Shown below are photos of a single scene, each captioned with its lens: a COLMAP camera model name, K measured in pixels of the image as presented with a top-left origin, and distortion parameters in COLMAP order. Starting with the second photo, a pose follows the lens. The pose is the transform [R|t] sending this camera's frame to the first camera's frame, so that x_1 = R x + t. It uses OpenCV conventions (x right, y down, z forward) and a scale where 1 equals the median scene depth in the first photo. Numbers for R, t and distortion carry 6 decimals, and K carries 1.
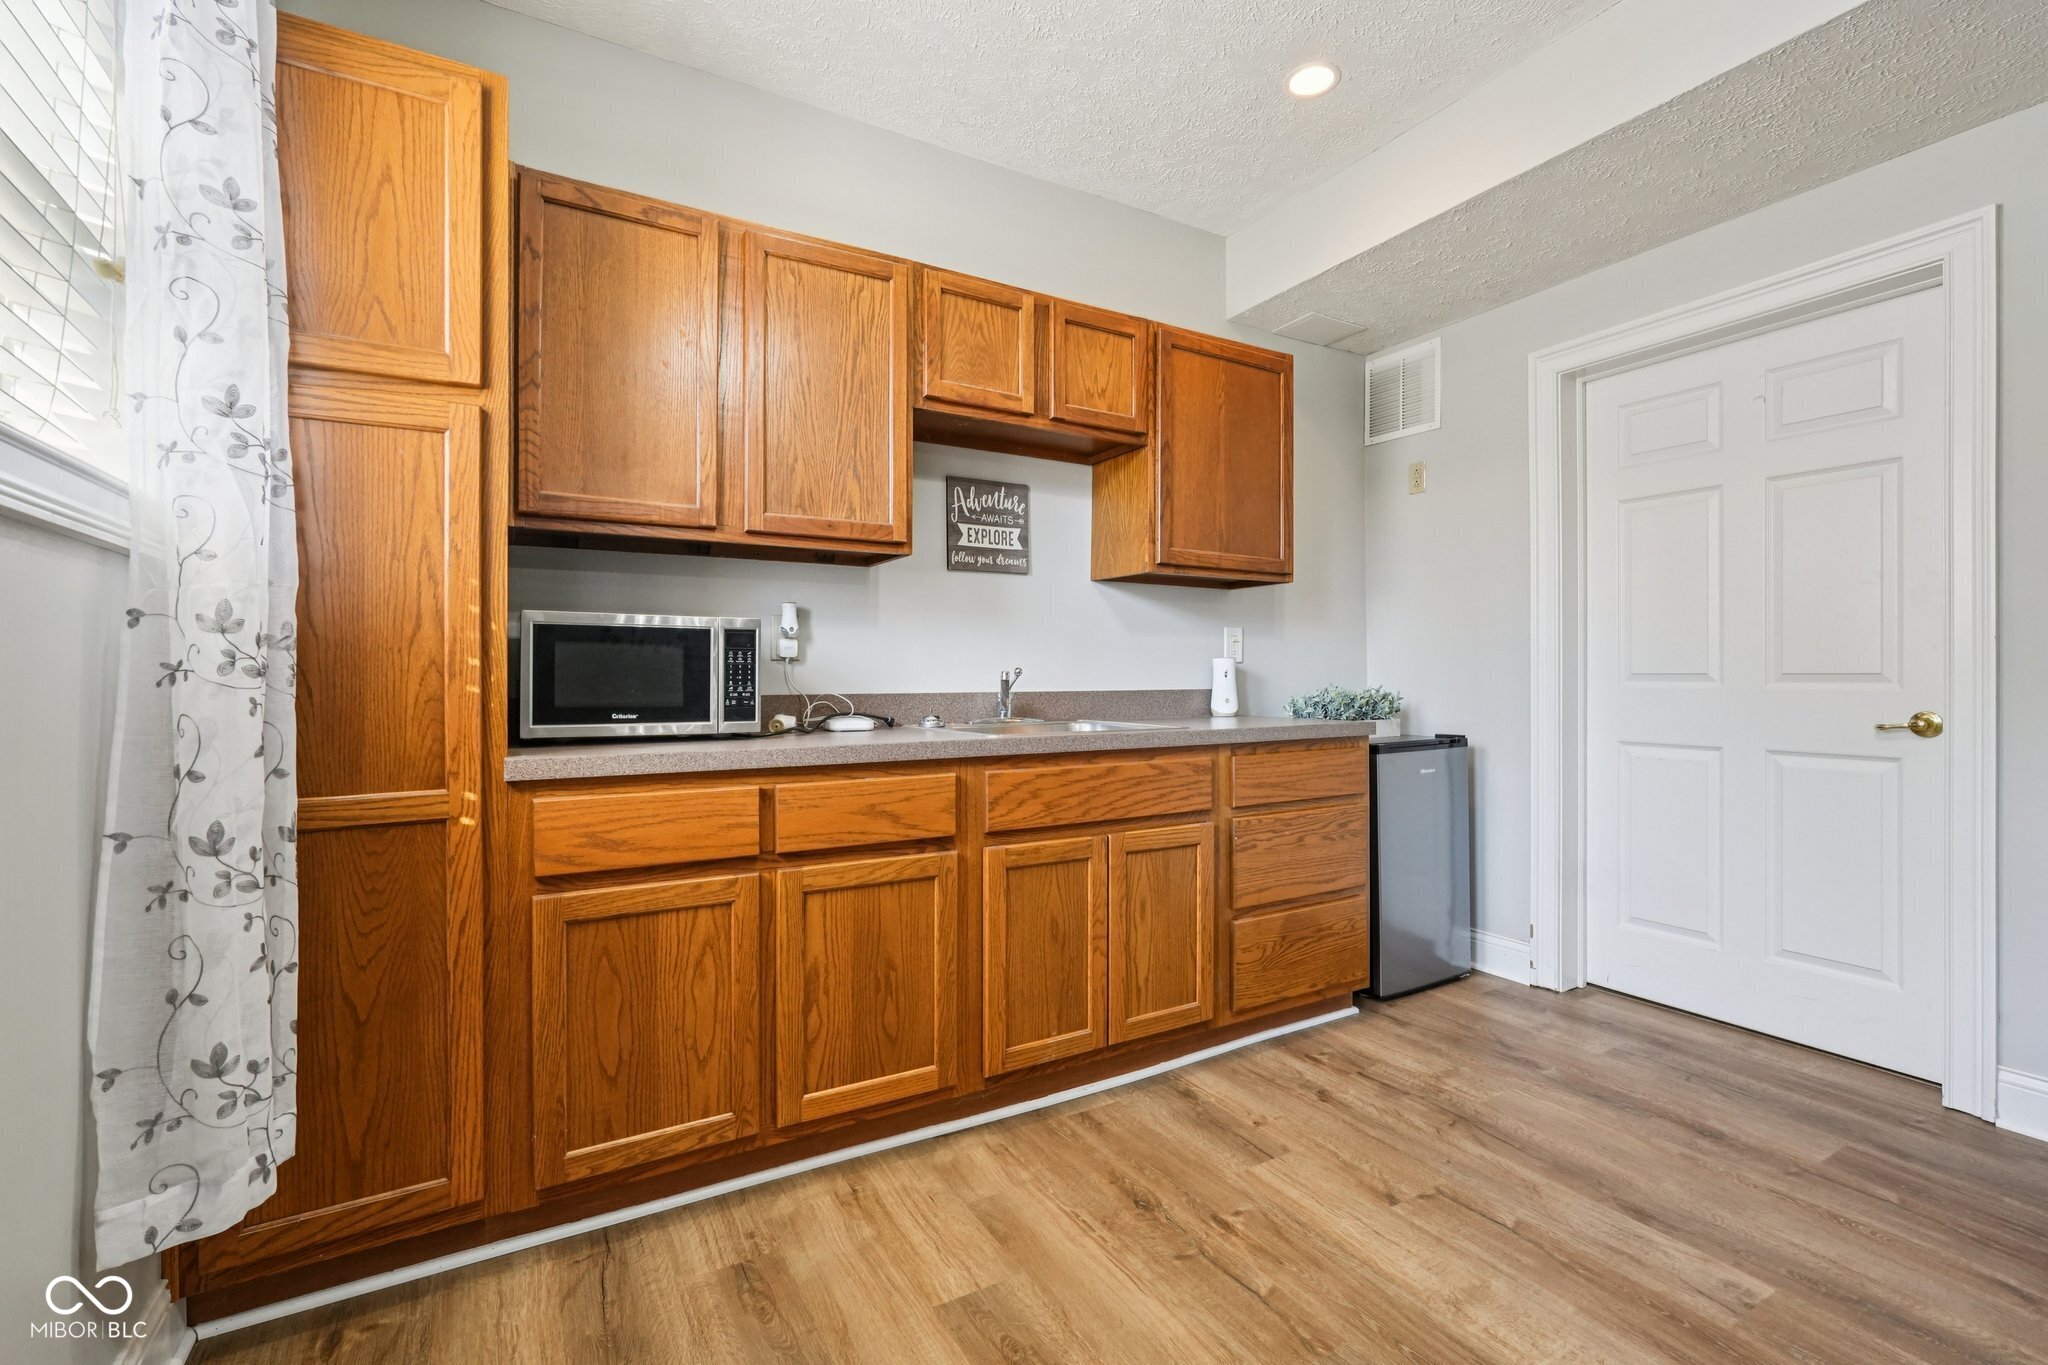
lens RADIAL K [[896.7, 0, 1020.9], [0, 896.7, 682.8], [0, 0, 1]] dist [-0.019030, 0.009227]
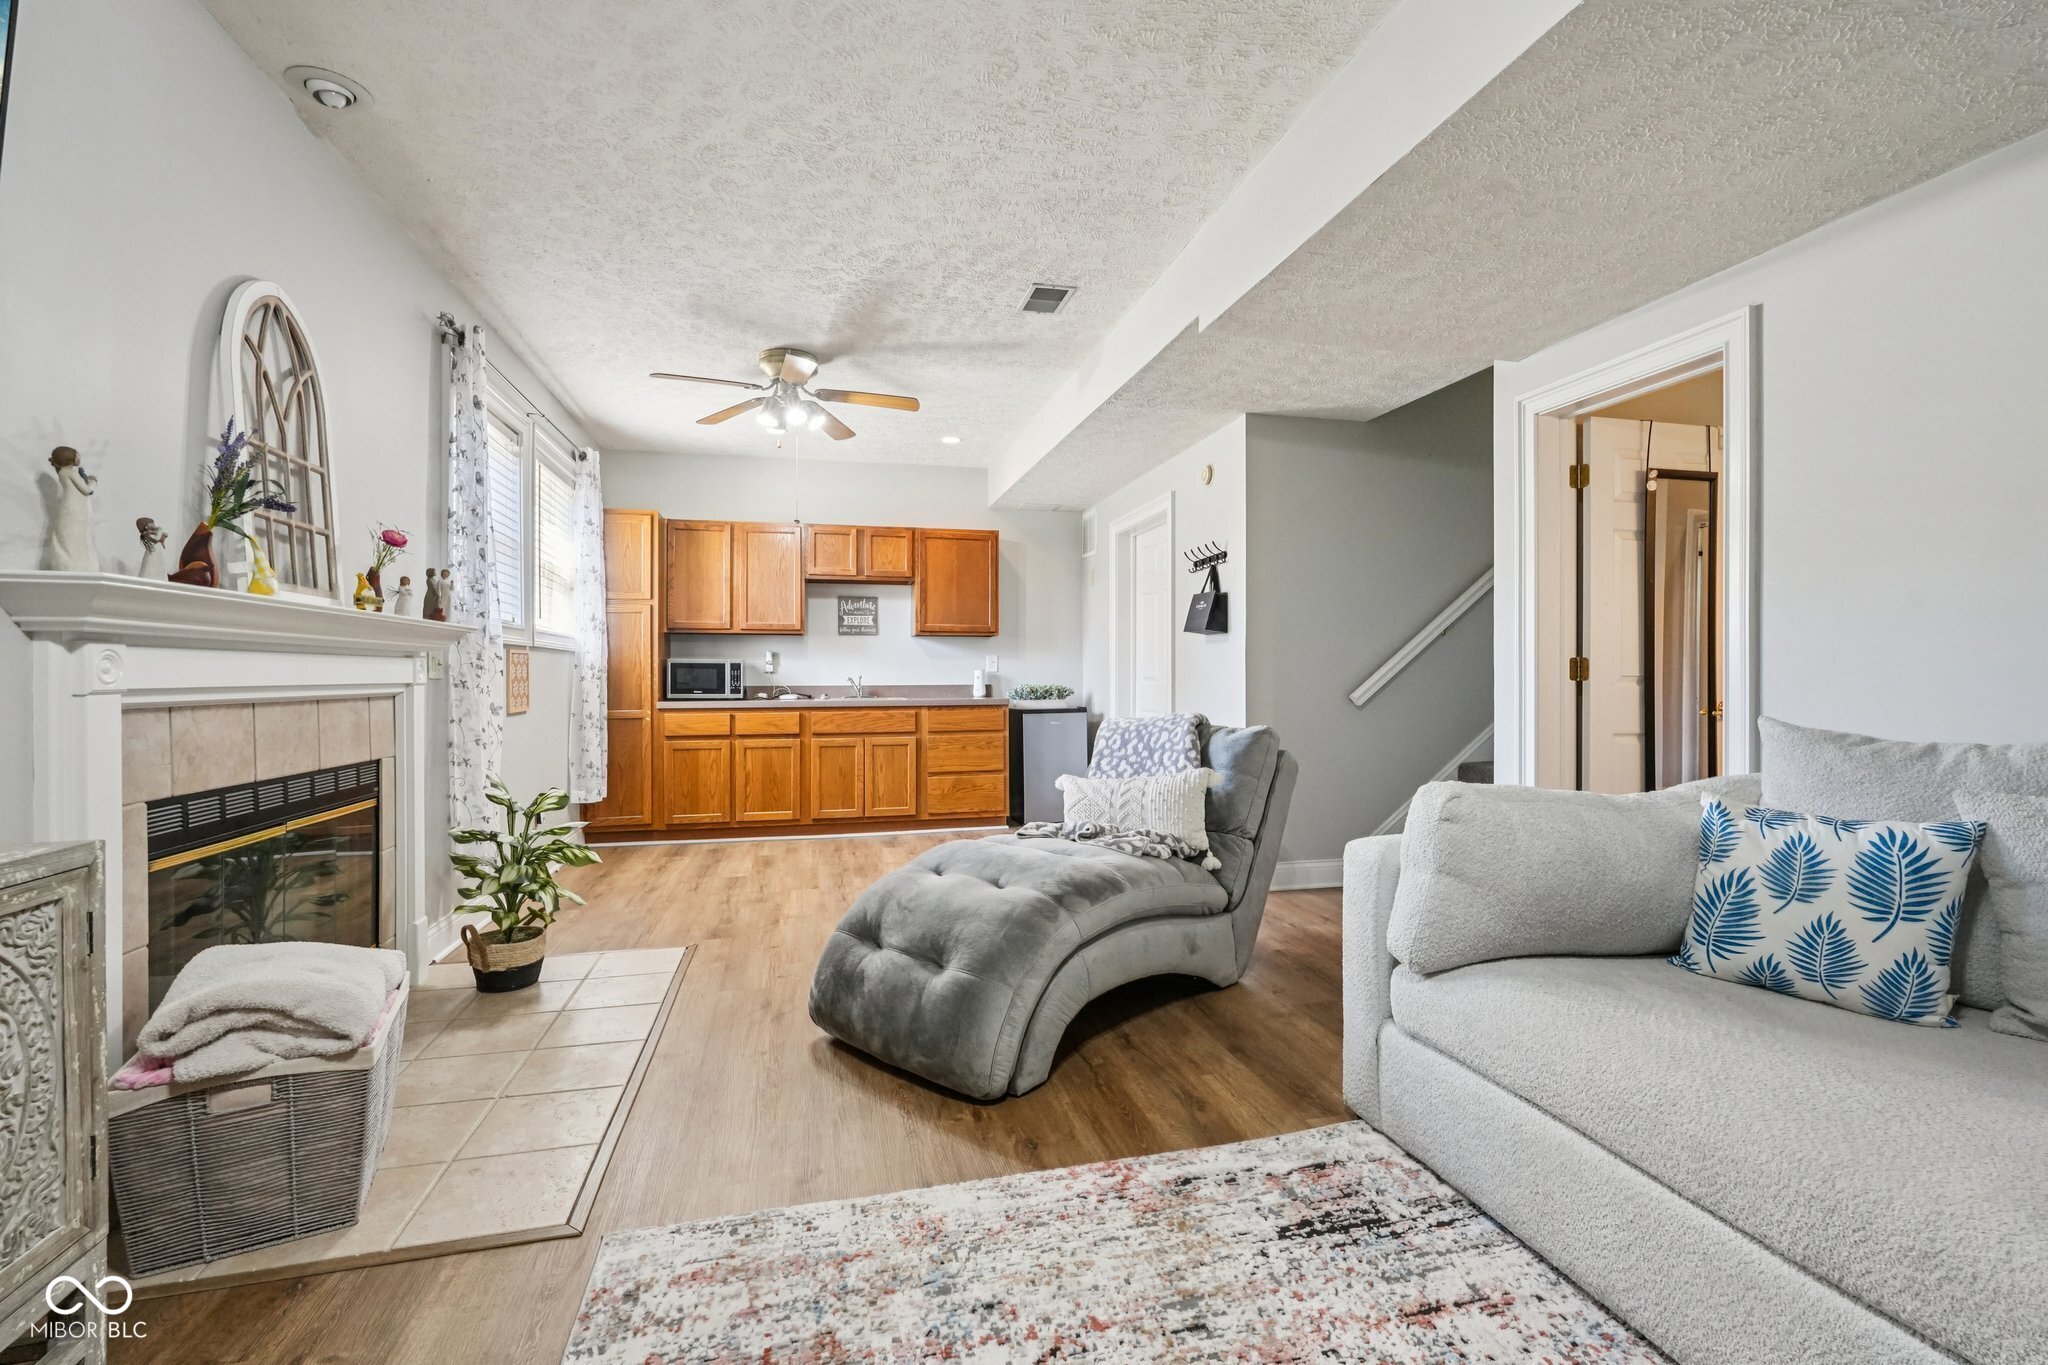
lens RADIAL K [[896.7, 0, 1020.9], [0, 896.7, 682.8], [0, 0, 1]] dist [-0.019030, 0.009227]
pose [[0.959833, 0.001165, -0.280571, 1.406154], [-0.000772, 0.999999, 0.001510, -0.000287], [0.280572, -0.001233, 0.959832, -1.564195]]
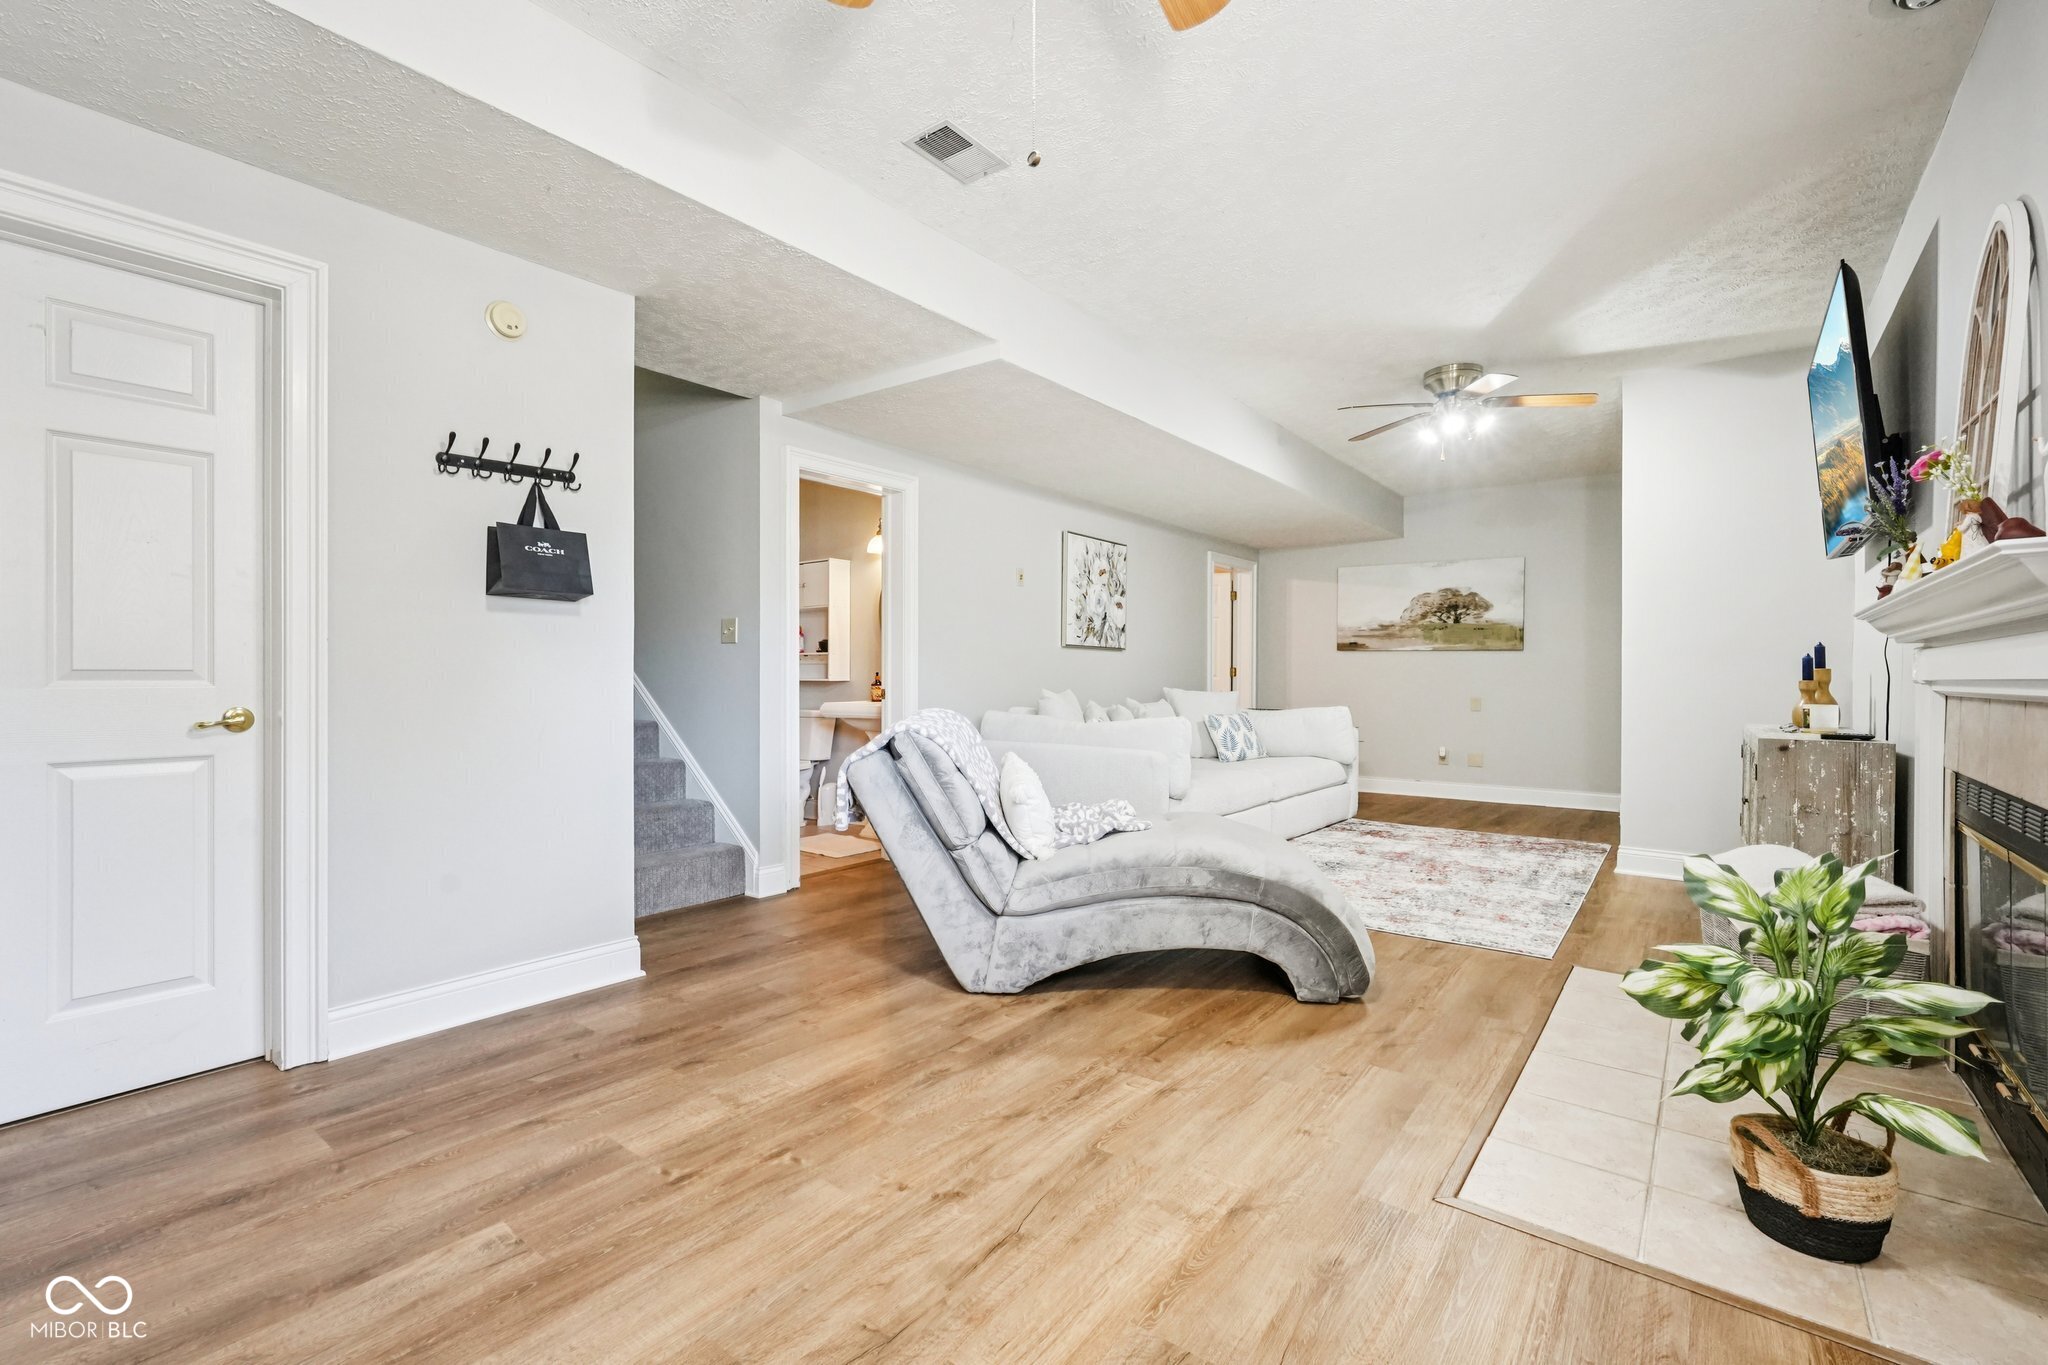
lens RADIAL K [[899.2, 0, 1025.1], [0, 899.2, 686.3], [0, 0, 1]] dist [-0.022015, 0.011944]
pose [[-0.384276, -0.012967, 0.923127, -0.337911], [0.002503, 0.999883, 0.015087, -0.006696], [-0.923215, 0.008108, -0.384199, 0.639005]]
